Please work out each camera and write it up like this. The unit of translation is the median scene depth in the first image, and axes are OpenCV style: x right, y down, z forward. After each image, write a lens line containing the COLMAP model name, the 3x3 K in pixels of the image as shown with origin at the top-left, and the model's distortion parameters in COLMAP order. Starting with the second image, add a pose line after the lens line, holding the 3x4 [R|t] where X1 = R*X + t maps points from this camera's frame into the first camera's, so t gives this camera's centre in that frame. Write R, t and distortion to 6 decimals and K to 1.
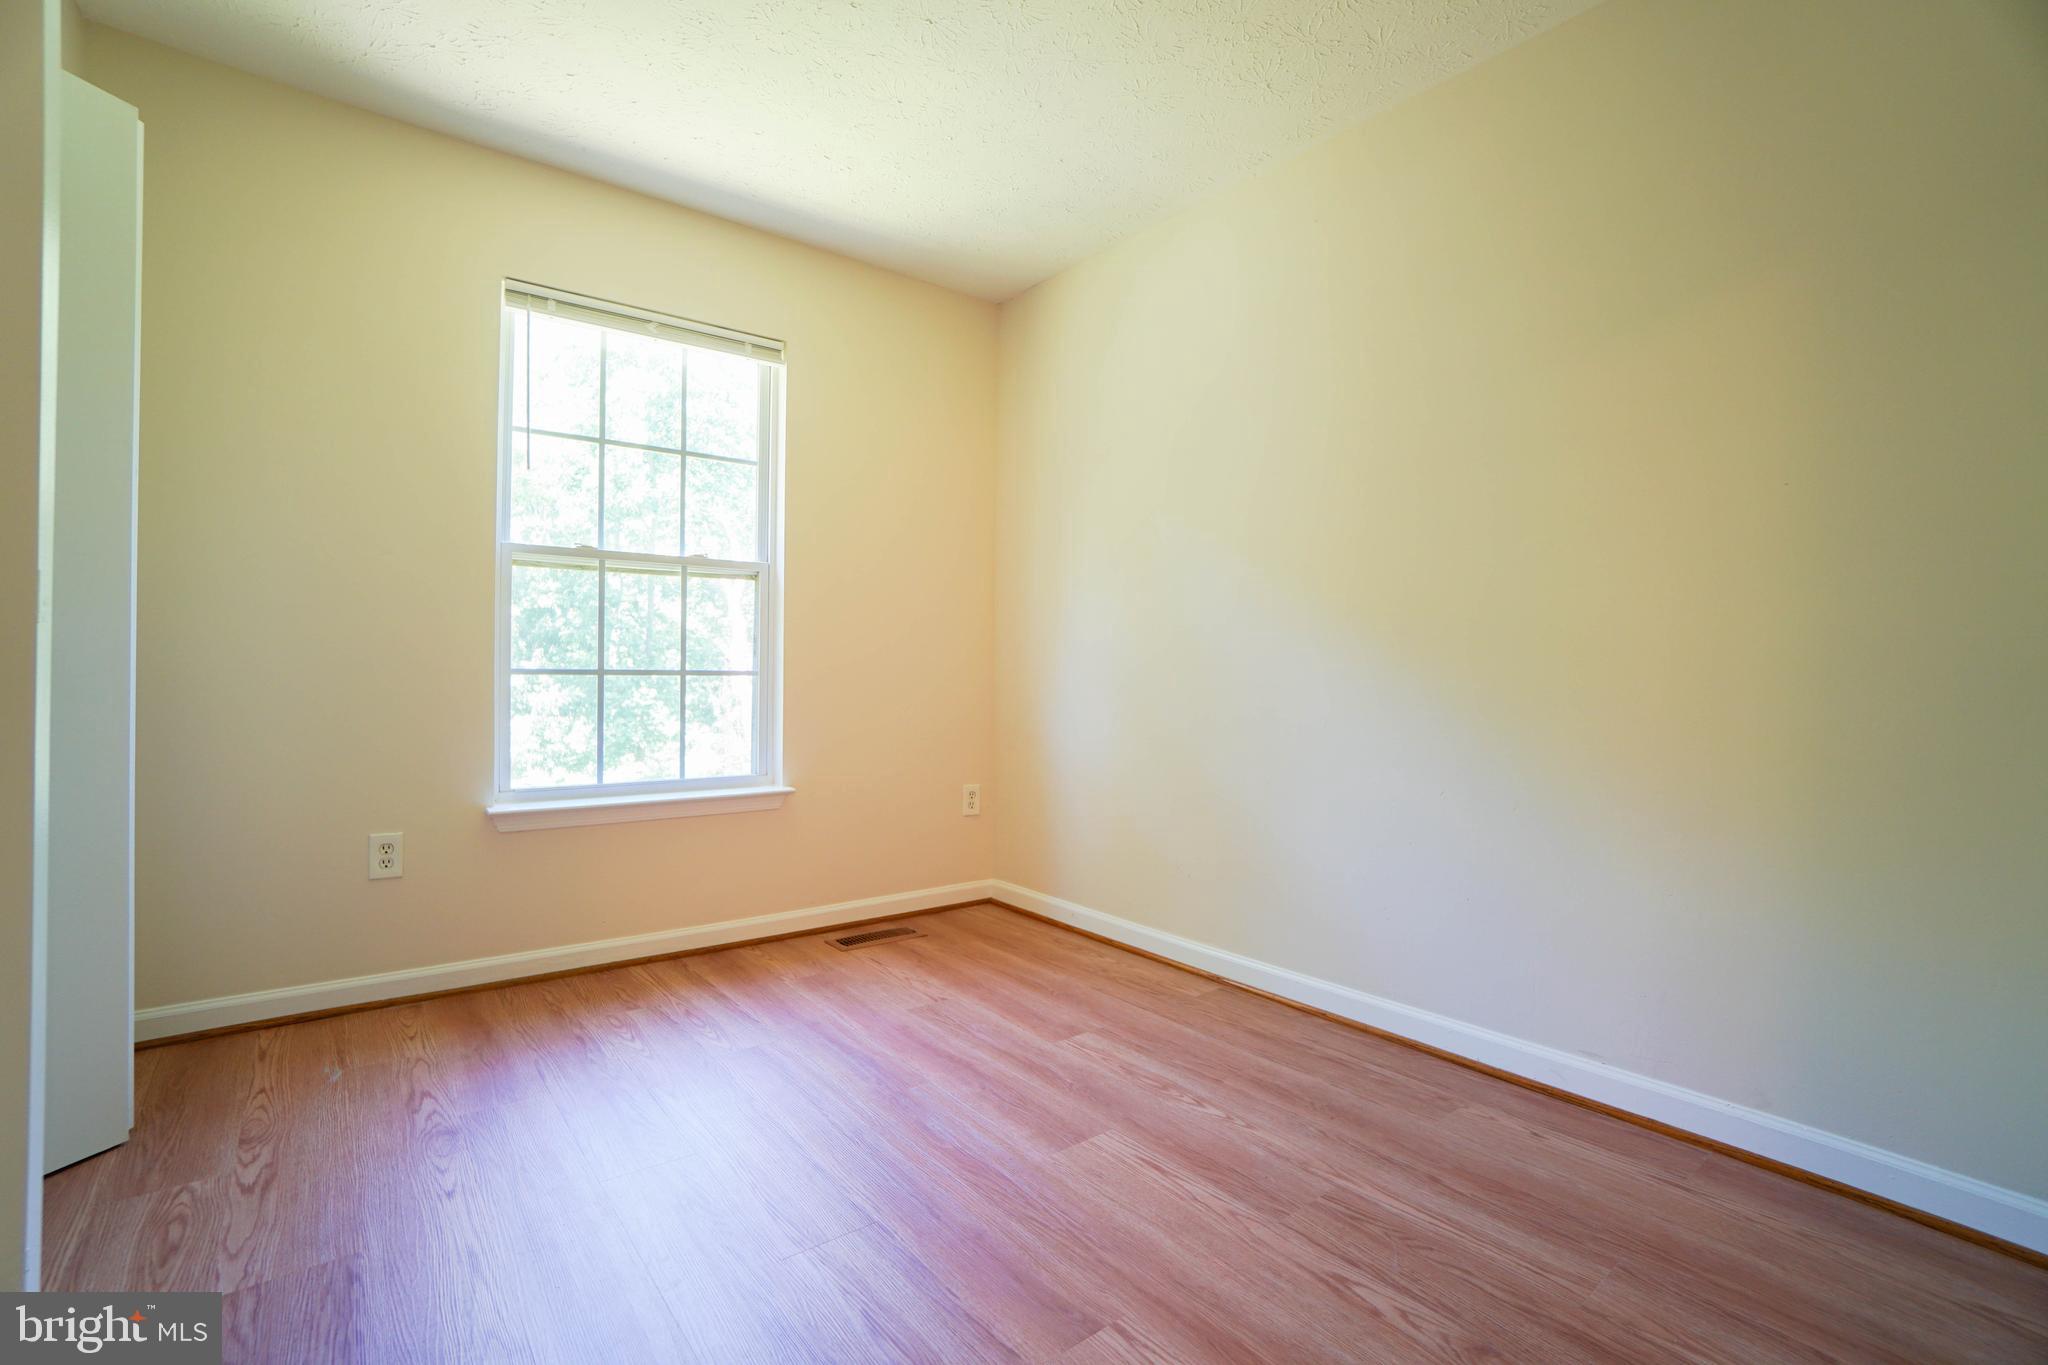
lens RADIAL K [[773.5, 0, 1031.6], [0, 773.5, 691.2], [0, 0, 1]] dist [-0.001291, 0.000624]
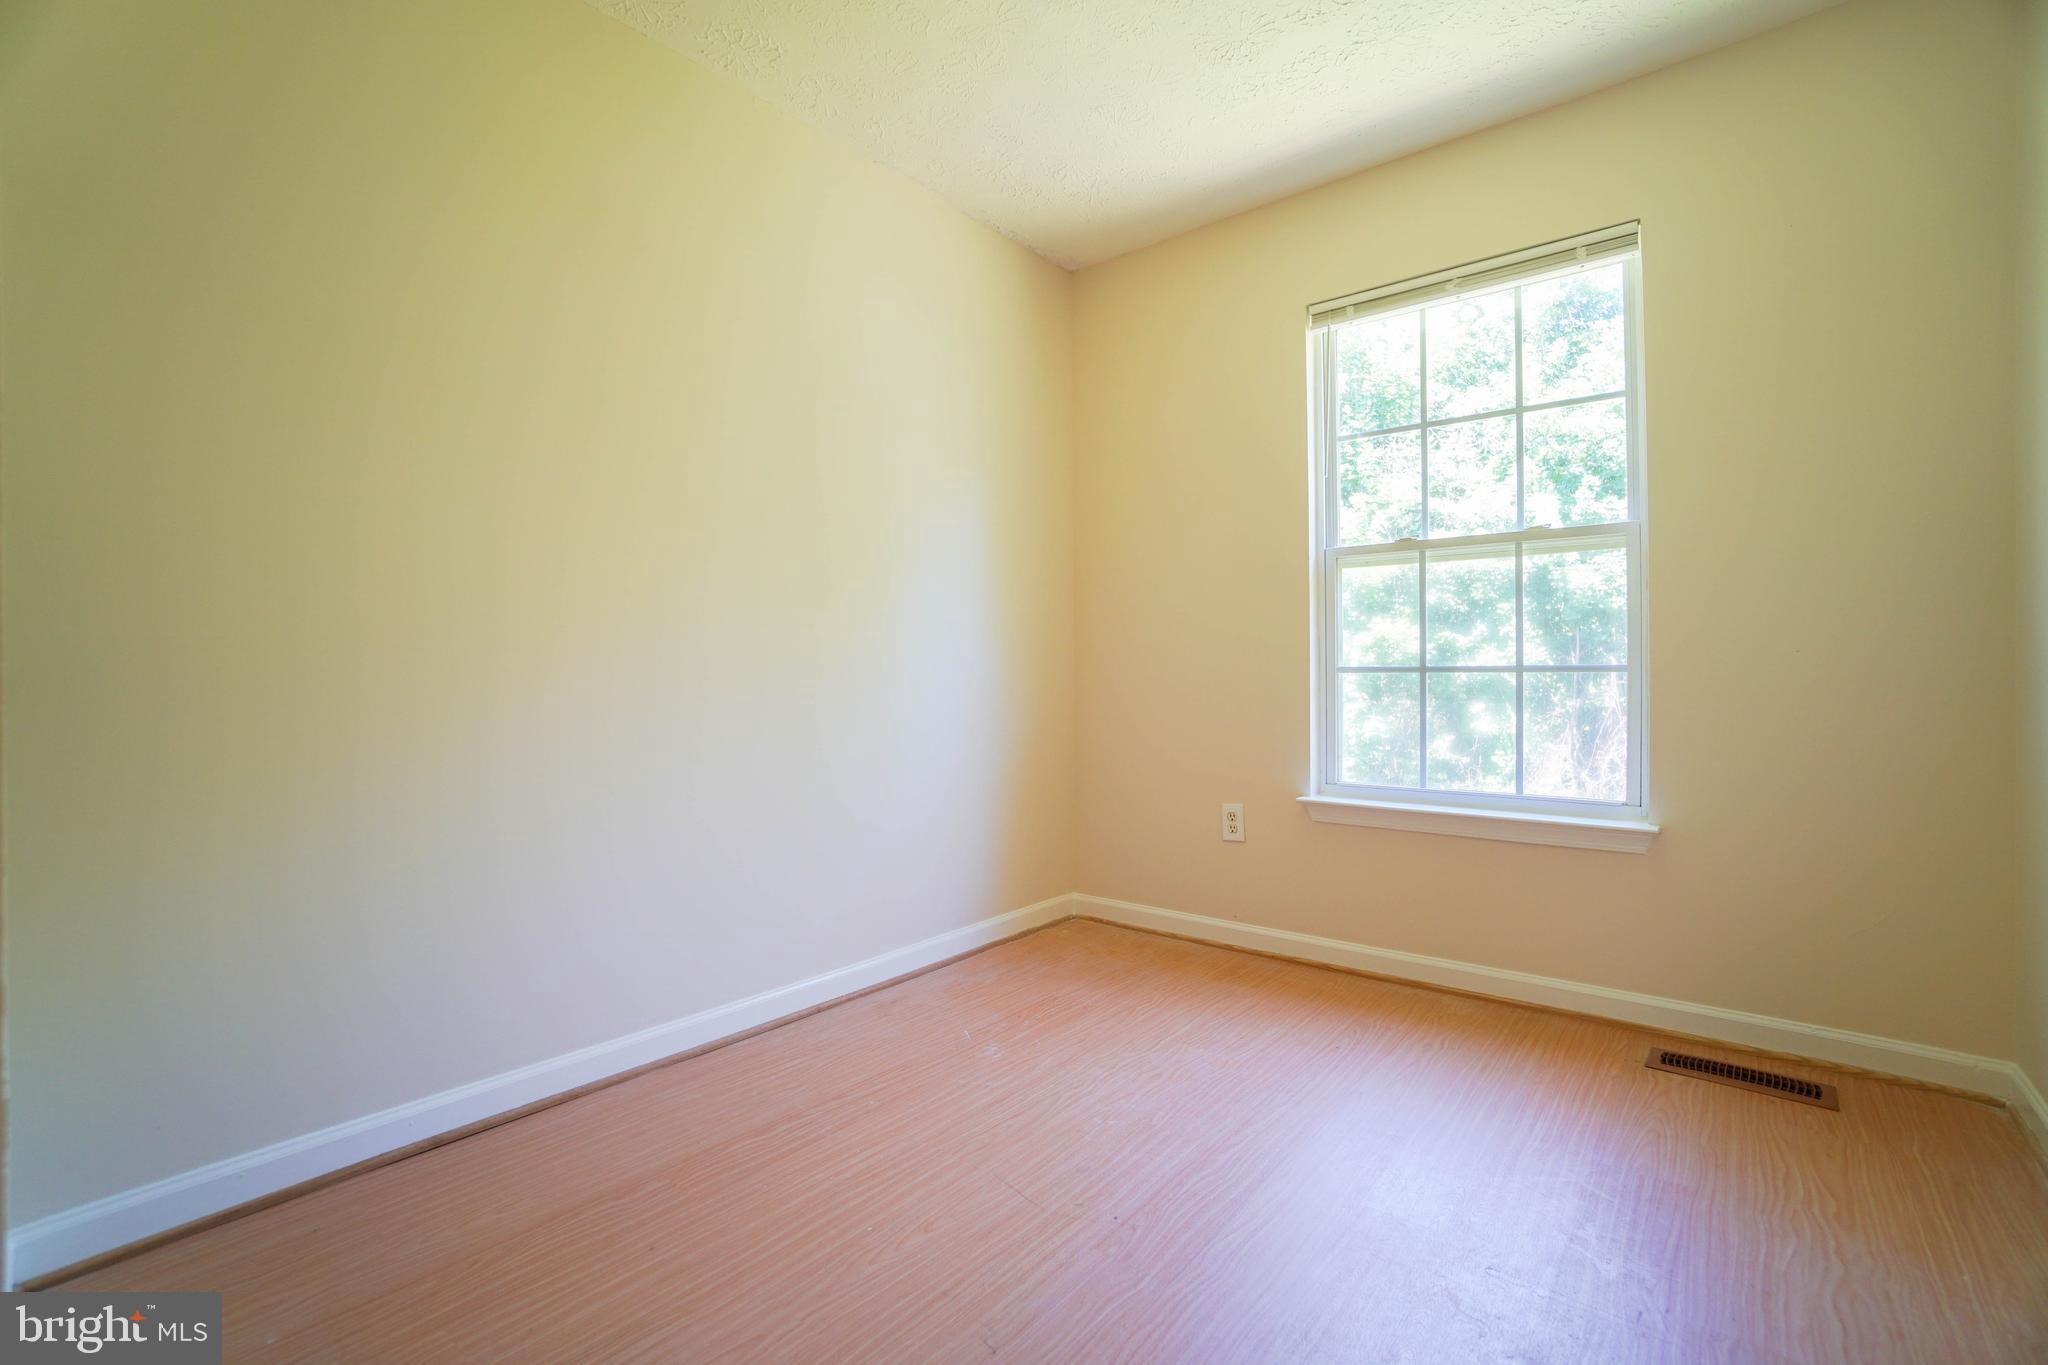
lens RADIAL K [[897.0, 0, 1030.1], [0, 897.0, 674.7], [0, 0, 1]] dist [-0.001401, 0.002383]
pose [[0.332085, -0.005249, -0.943235, 0.312869], [-0.010091, 0.999908, -0.009117, -0.003668], [0.943195, 0.012546, 0.332002, 0.189321]]
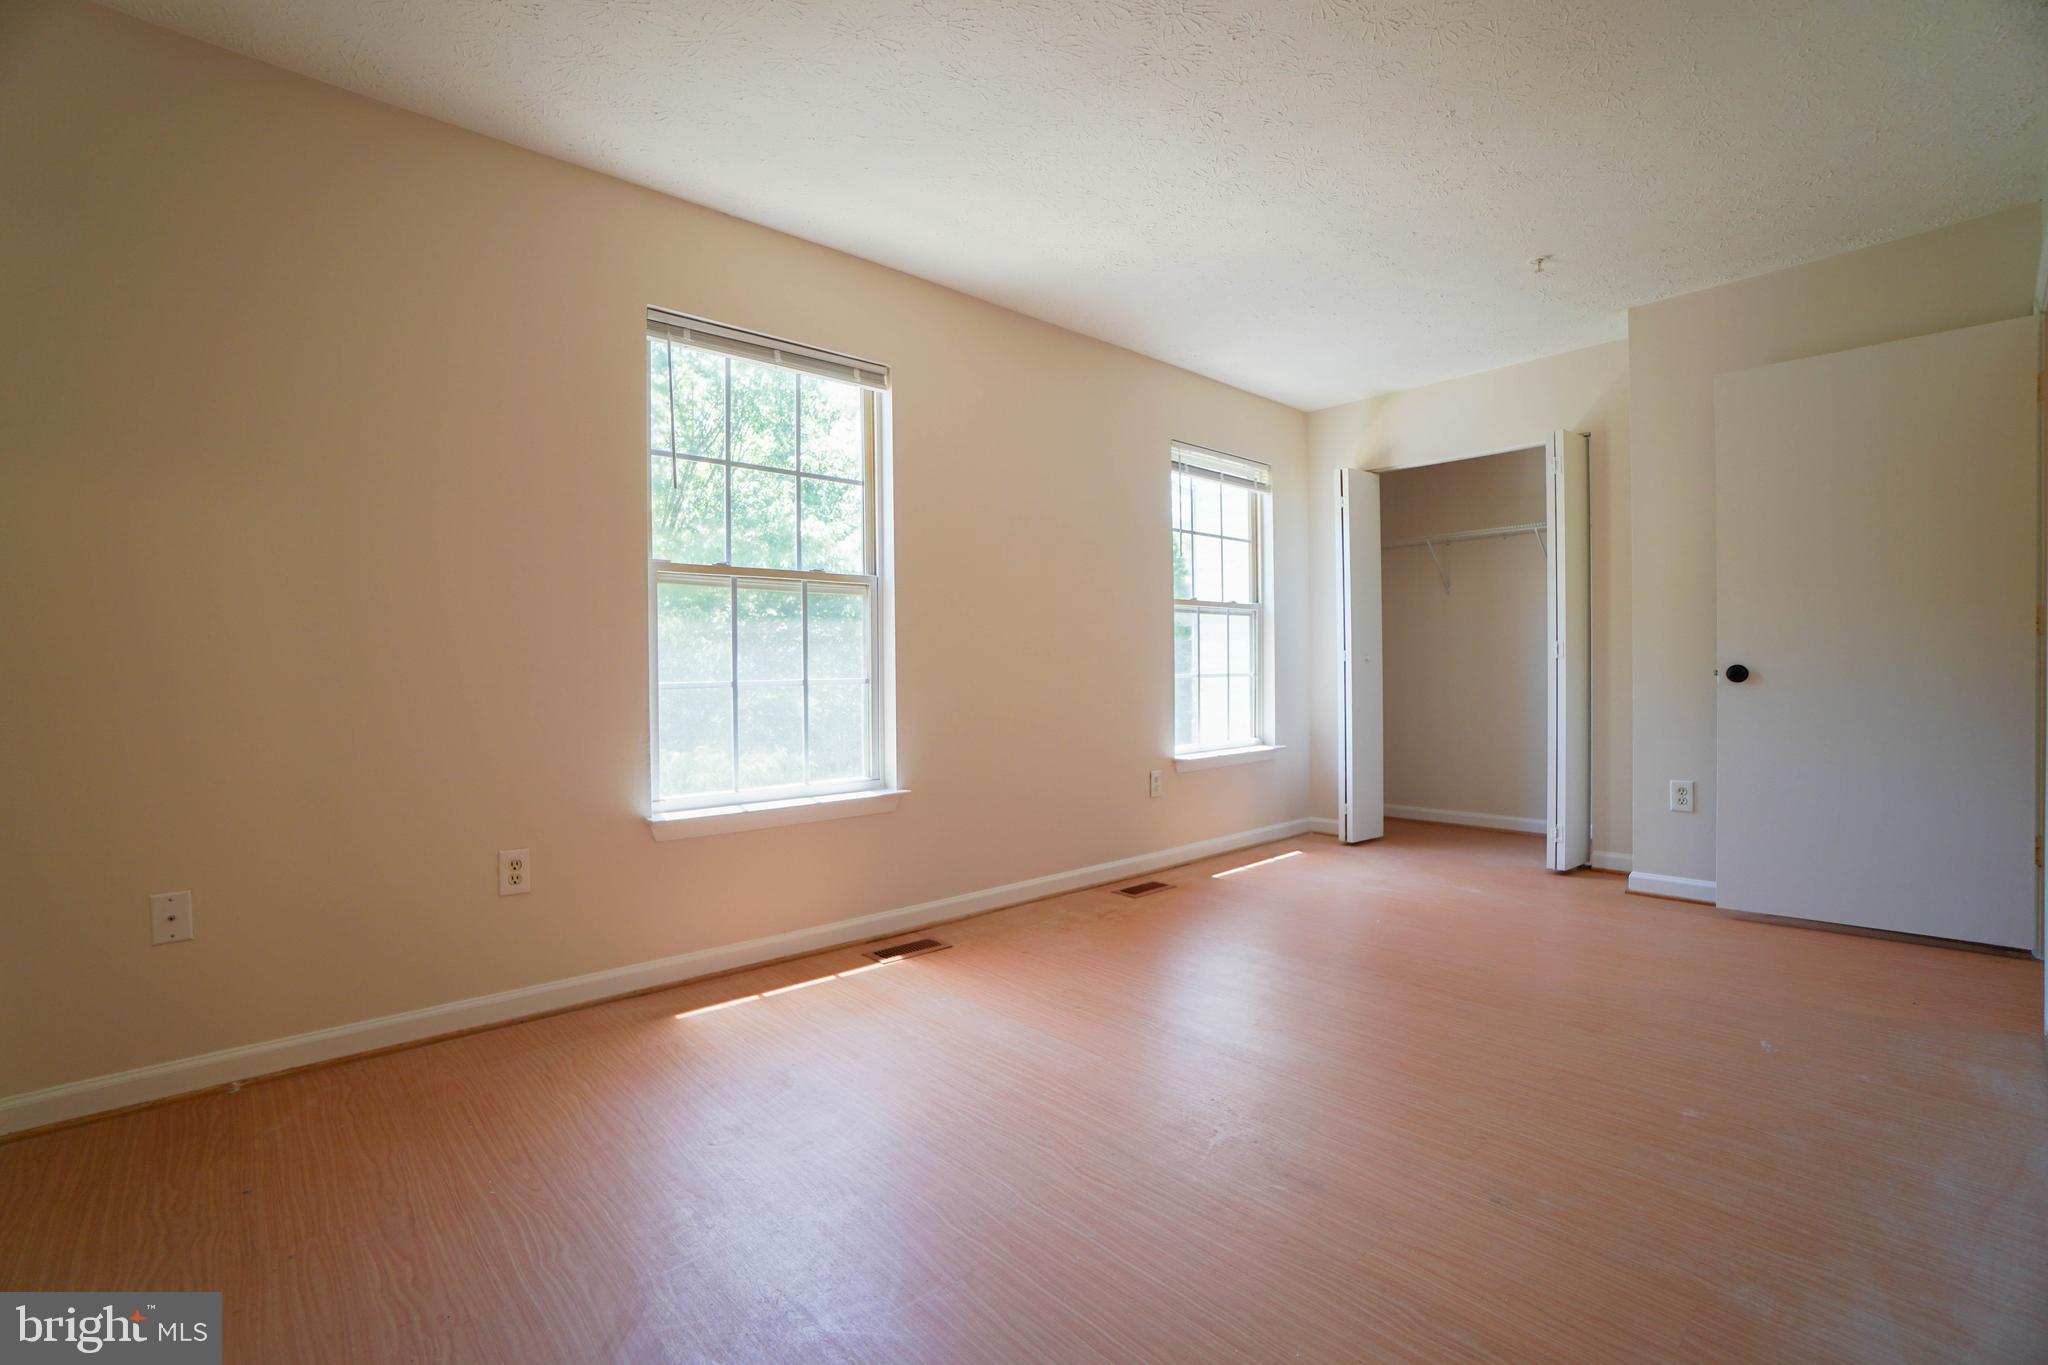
lens RADIAL K [[897.0, 0, 985.0], [0, 897.0, 683.8], [0, 0, 1]] dist [-0.001401, 0.002383]
pose [[0.992310, -0.024761, 0.121272, -0.376922], [0.026742, 0.999534, -0.014729, 0.001451], [-0.120851, 0.017859, 0.992510, -0.244663]]
